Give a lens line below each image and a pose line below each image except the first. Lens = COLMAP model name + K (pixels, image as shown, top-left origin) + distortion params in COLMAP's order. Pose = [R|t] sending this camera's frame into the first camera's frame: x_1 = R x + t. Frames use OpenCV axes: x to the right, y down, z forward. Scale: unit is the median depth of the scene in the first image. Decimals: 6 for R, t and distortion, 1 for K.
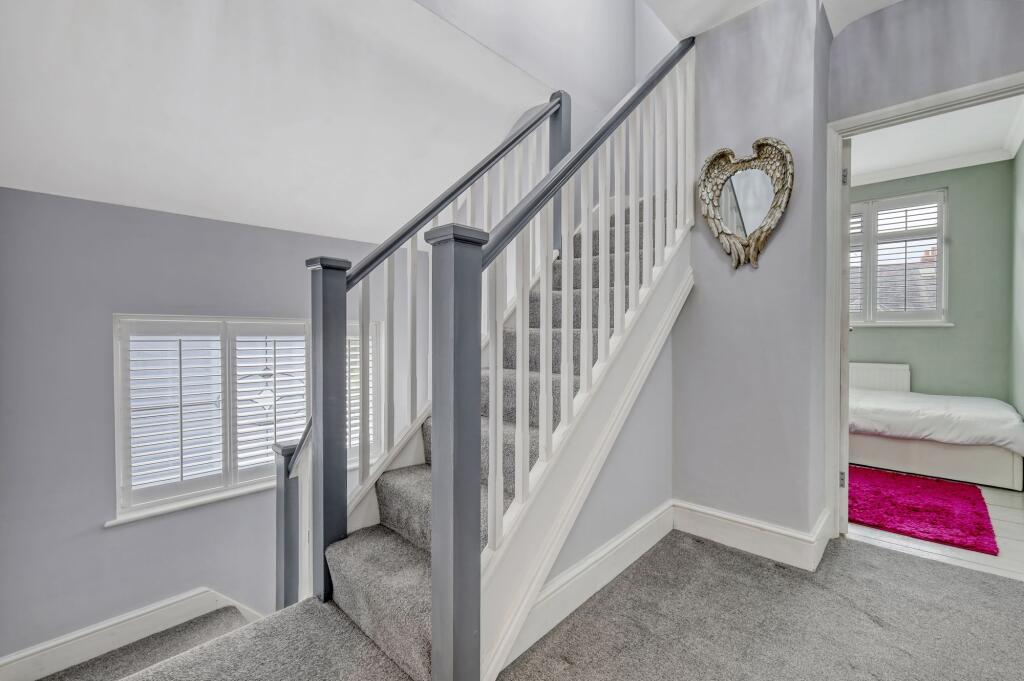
lens RADIAL K [[445.2, 0, 513.3], [0, 445.2, 339.5], [0, 0, 1]] dist [-0.001512, 0.001335]
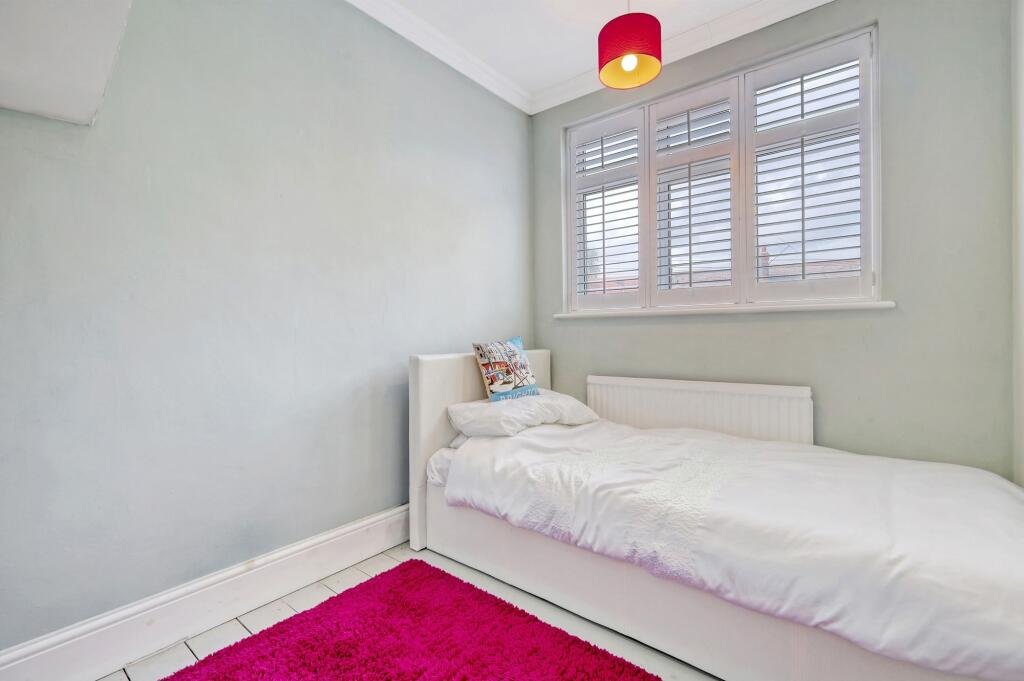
lens RADIAL K [[445.2, 0, 513.3], [0, 445.2, 345.8], [0, 0, 1]] dist [-0.001512, 0.001335]
pose [[0.997331, -0.017190, 0.070962, 0.536230], [0.017639, 0.999828, -0.005706, 0.007524], [-0.070852, 0.006943, 0.997463, 0.542419]]
